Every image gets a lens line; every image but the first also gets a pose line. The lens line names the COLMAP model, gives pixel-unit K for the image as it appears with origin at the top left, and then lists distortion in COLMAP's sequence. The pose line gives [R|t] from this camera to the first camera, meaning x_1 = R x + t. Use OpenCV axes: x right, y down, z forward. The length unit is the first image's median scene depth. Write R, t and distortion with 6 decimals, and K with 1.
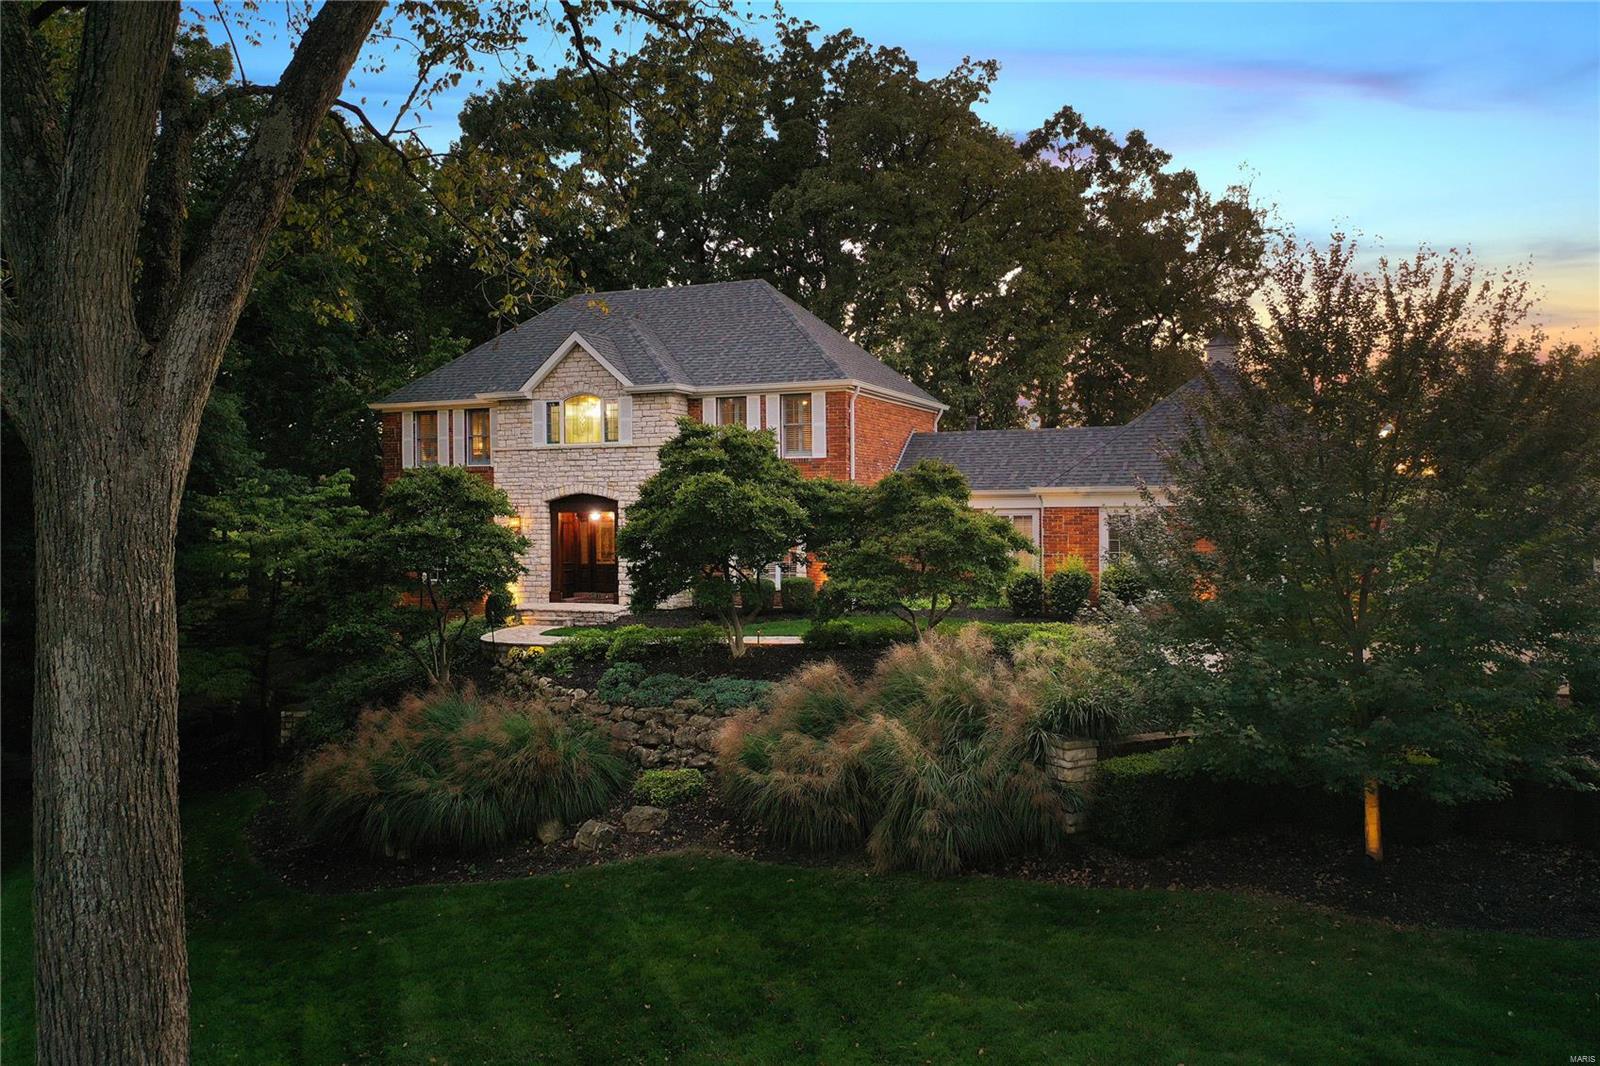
lens RADIAL K [[1291.6, 0, 800.0], [0, 1291.6, 533.0], [0, 0, 1]] dist [-0.001041, -0.007123]
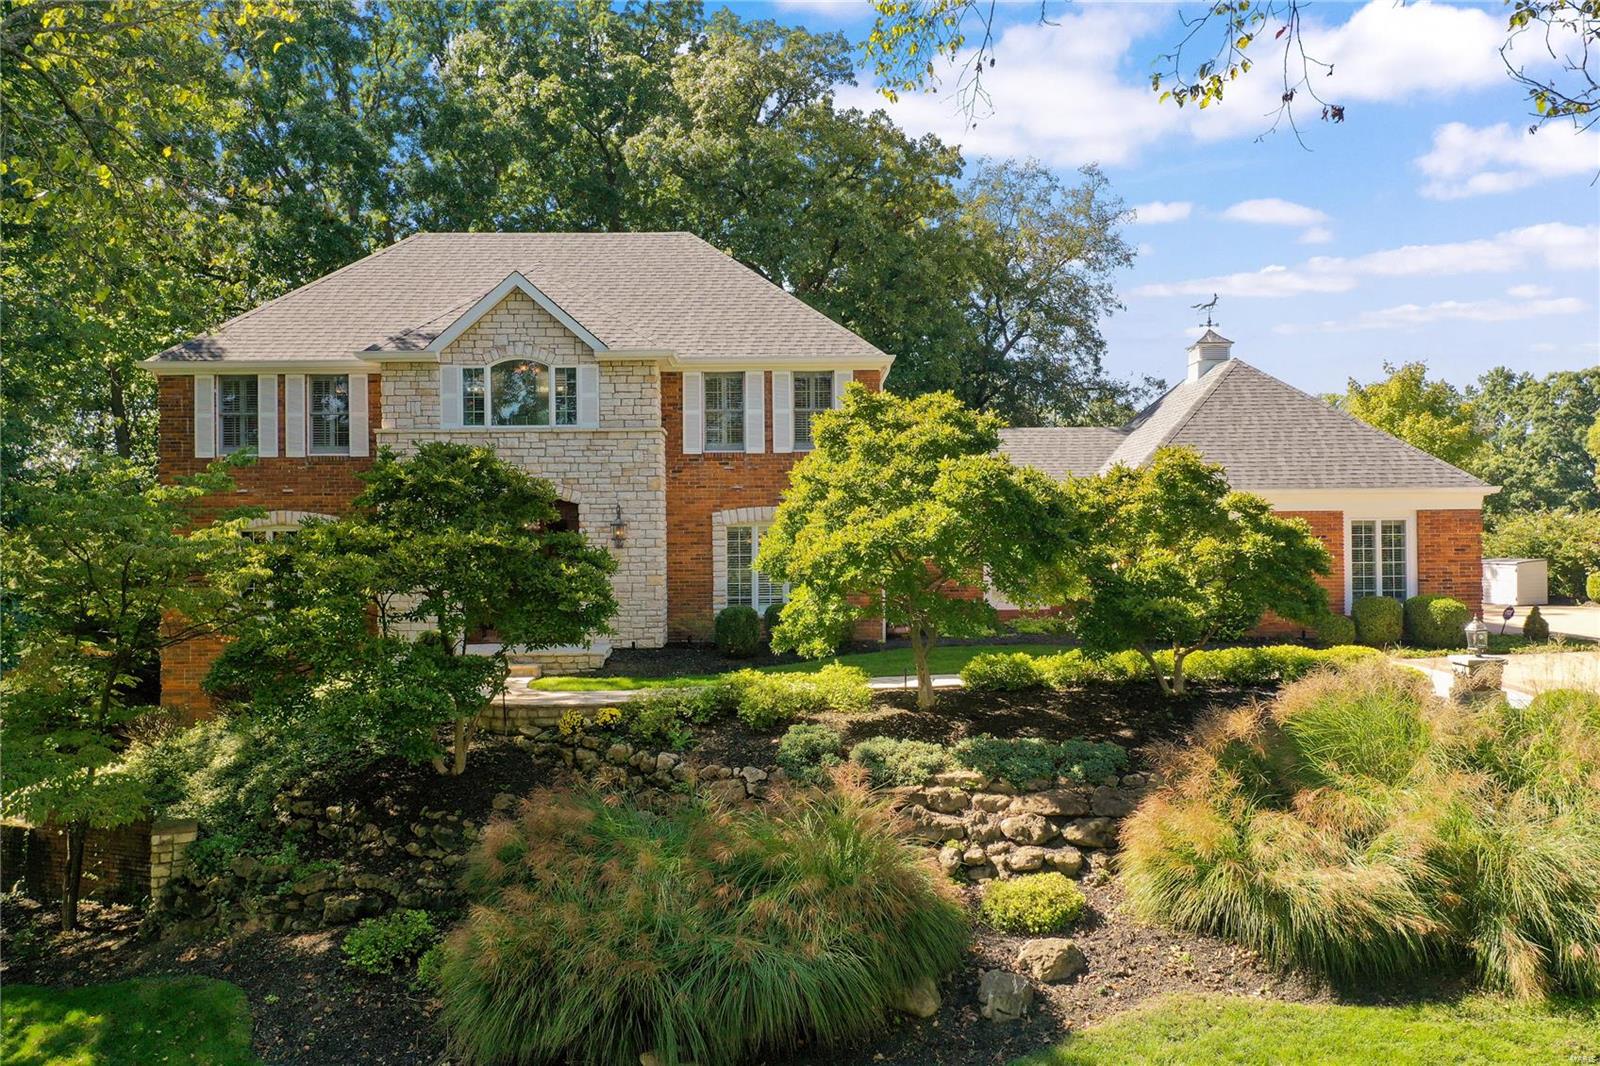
lens RADIAL K [[1291.6, 0, 800.0], [0, 1291.6, 533.0], [0, 0, 1]] dist [-0.001041, -0.007123]
pose [[0.915006, -0.000847, 0.403439, -0.307211], [0.009512, 0.999765, -0.019474, 0.006893], [-0.403328, 0.021656, 0.914799, 0.256845]]
